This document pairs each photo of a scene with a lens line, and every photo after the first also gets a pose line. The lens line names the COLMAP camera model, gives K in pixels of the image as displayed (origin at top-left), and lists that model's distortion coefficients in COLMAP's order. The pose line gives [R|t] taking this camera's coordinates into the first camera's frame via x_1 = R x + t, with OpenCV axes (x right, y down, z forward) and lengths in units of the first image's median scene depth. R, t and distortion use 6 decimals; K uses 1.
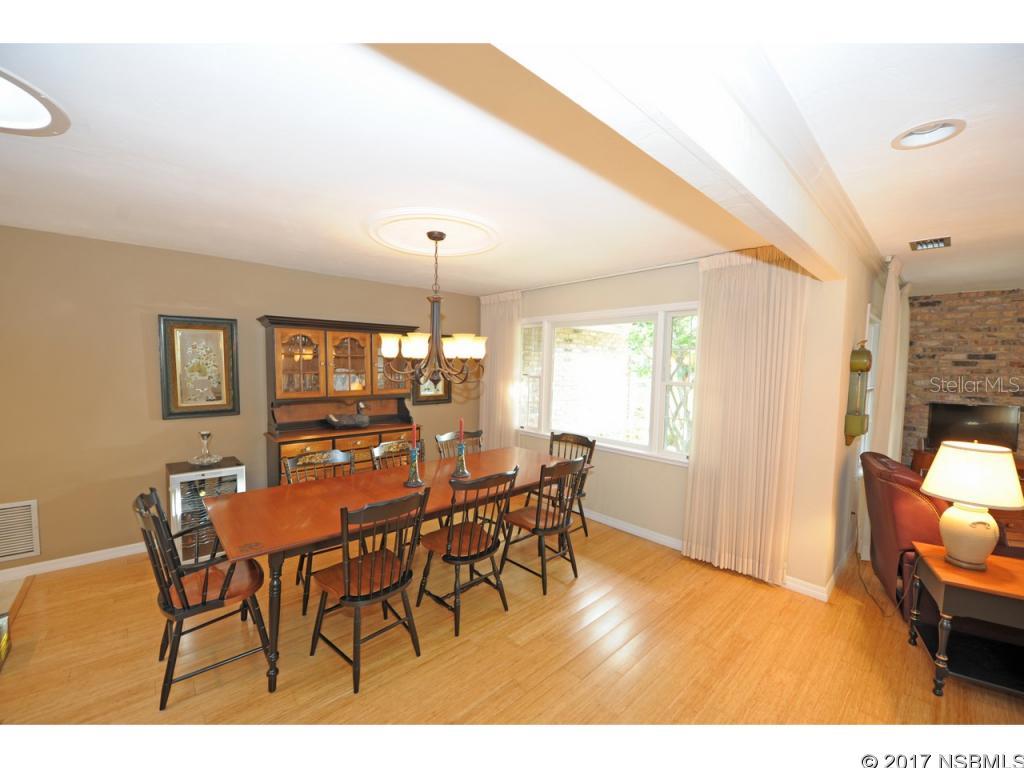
lens RADIAL K [[406.2, 0, 509.1], [0, 406.2, 388.6], [0, 0, 1]] dist [-0.017182, -0.000611]
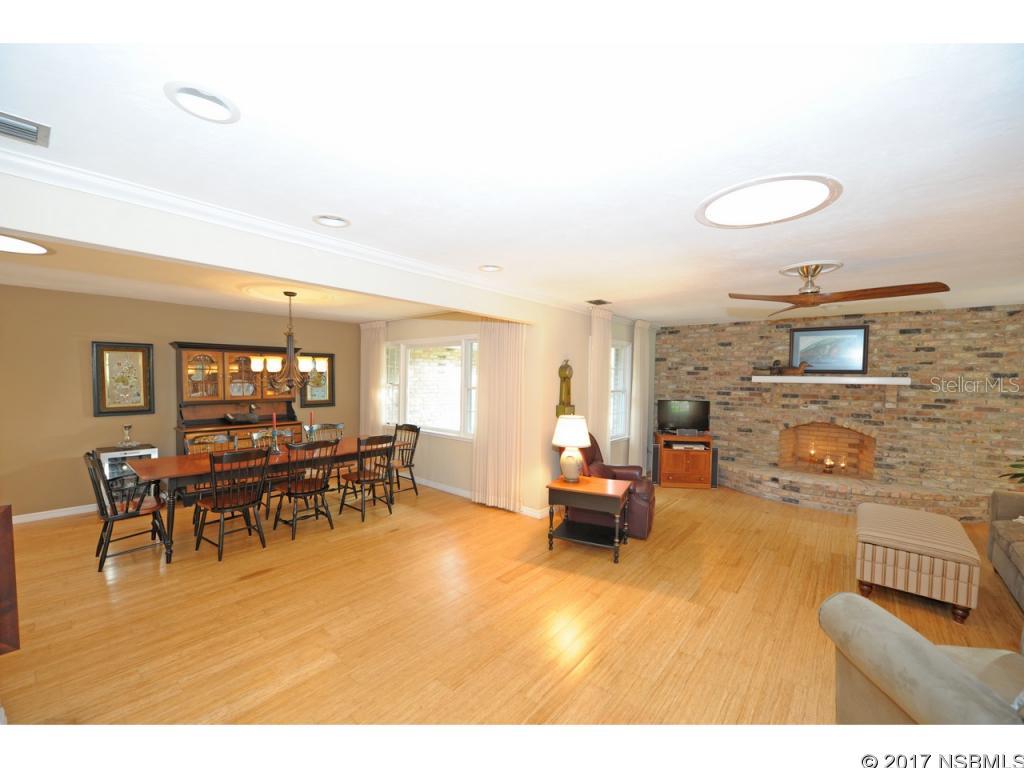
lens RADIAL K [[406.2, 0, 508.3], [0, 406.2, 389.2], [0, 0, 1]] dist [-0.017182, -0.000611]
pose [[0.992650, -0.009484, 0.120651, 0.346202], [0.013051, 0.999500, -0.028804, 0.035808], [-0.120317, 0.030167, 0.992277, -0.477116]]
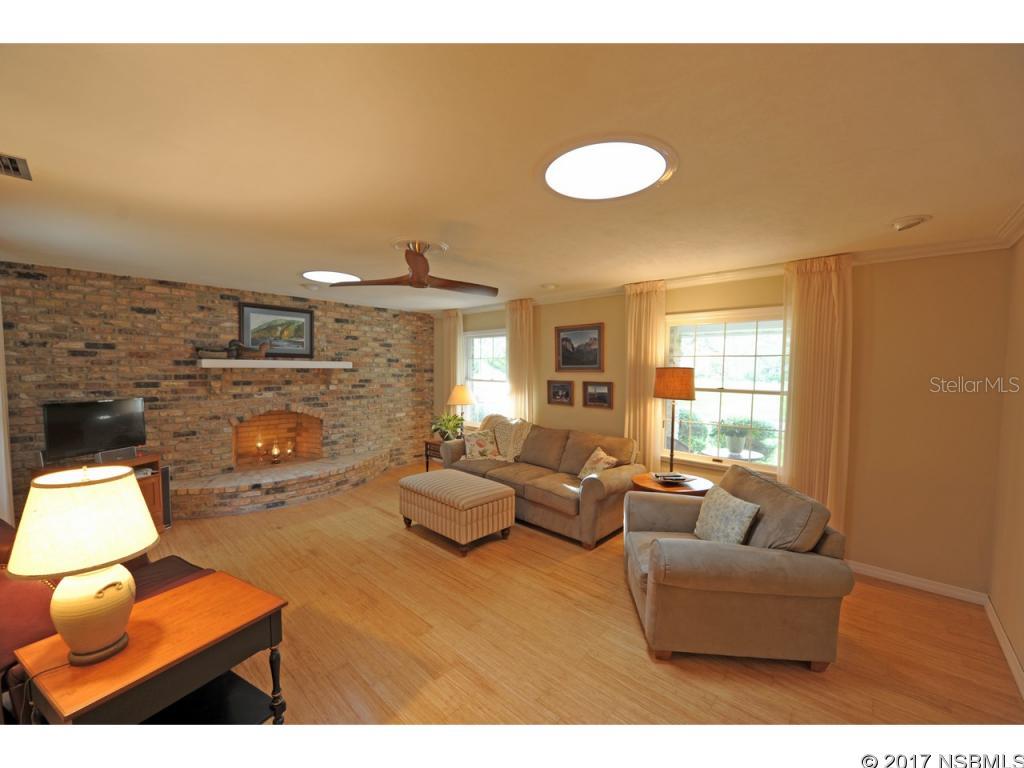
lens RADIAL K [[406.2, 0, 506.6], [0, 406.2, 387.4], [0, 0, 1]] dist [-0.017182, -0.000611]
pose [[-0.079639, -0.067590, 0.994530, 0.252236], [0.051145, 0.996107, 0.071793, -0.005617], [-0.995511, 0.056582, -0.075872, 0.184478]]
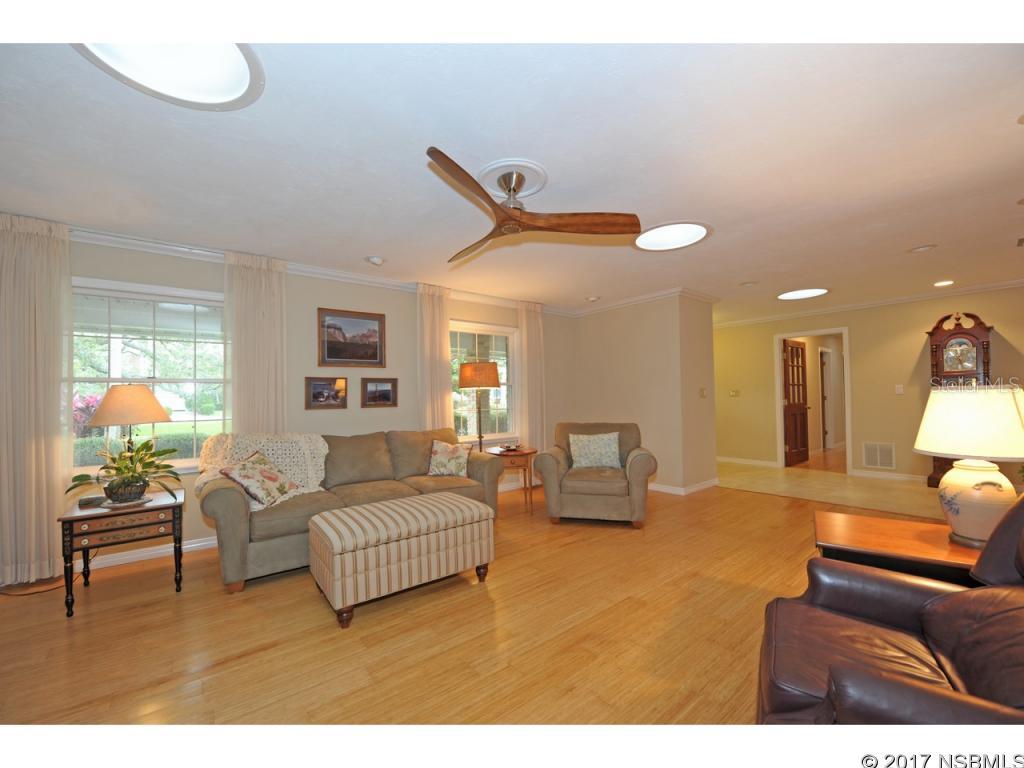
lens RADIAL K [[406.2, 0, 511.0], [0, 406.2, 388.3], [0, 0, 1]] dist [-0.017182, -0.000611]
pose [[-0.997059, -0.008944, 0.076109, 1.011592], [-0.005247, 0.998802, 0.048644, 0.051540], [-0.076453, 0.048102, -0.995912, 0.906566]]
